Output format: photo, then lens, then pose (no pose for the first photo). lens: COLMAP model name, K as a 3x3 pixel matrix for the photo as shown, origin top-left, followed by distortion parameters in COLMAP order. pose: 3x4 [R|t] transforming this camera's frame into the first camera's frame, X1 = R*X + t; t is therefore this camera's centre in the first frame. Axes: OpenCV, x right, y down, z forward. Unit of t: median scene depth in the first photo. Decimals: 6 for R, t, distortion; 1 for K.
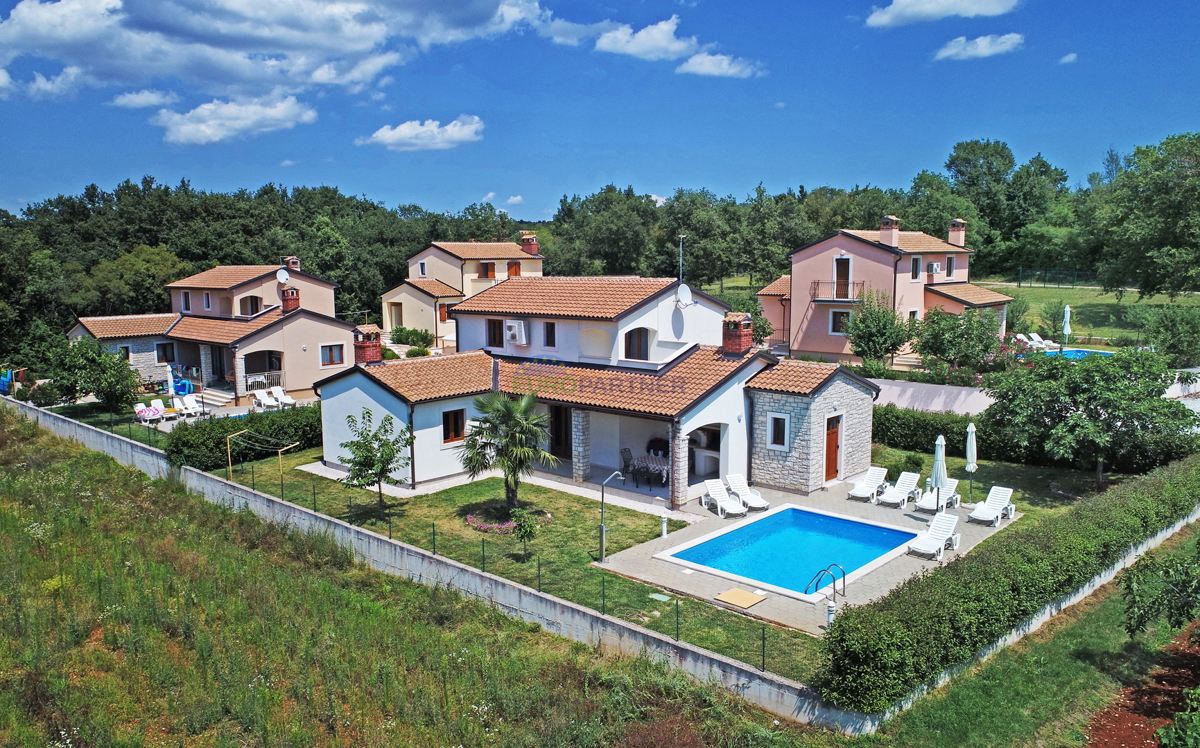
lens RADIAL K [[887.2, 0, 553.7], [0, 887.2, 379.6], [0, 0, 1]] dist [0.007293, -0.003375]
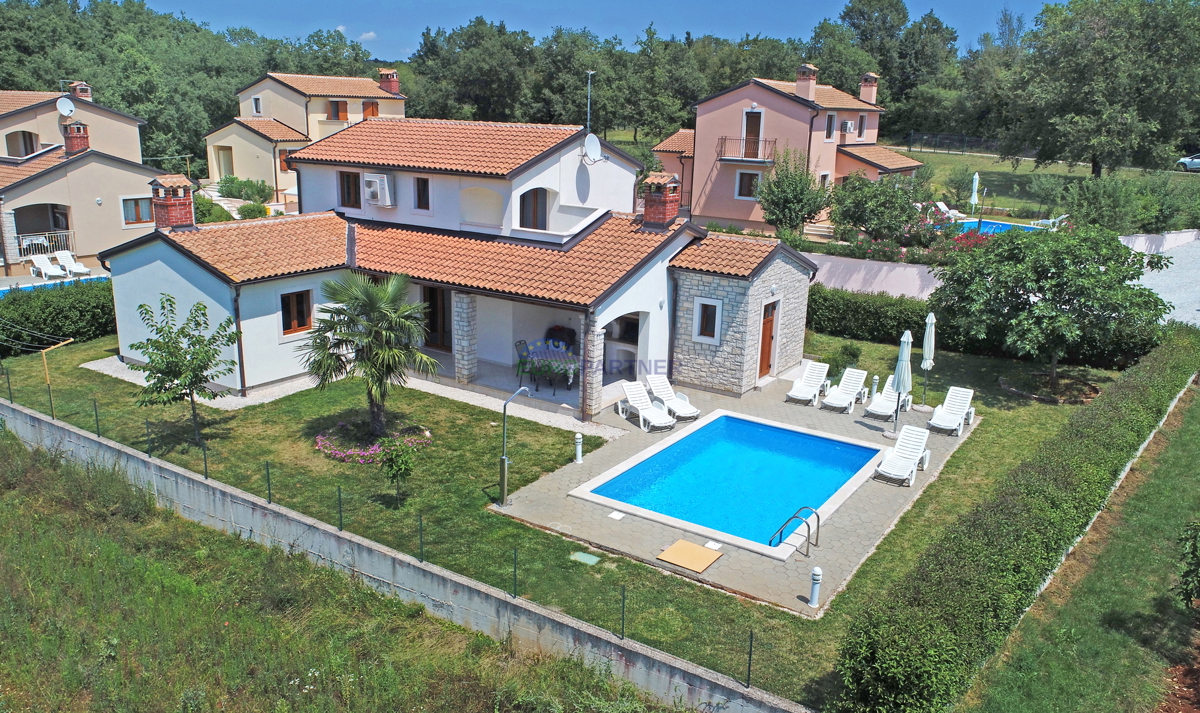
lens RADIAL K [[912.7, 0, 591.5], [0, 912.7, 361.1], [0, 0, 1]] dist [0.002456, -0.006664]
pose [[0.981796, -0.011607, 0.189583, -0.013125], [-0.014041, 0.990965, 0.133383, -0.015454], [-0.189418, -0.133616, 0.972763, 0.185891]]
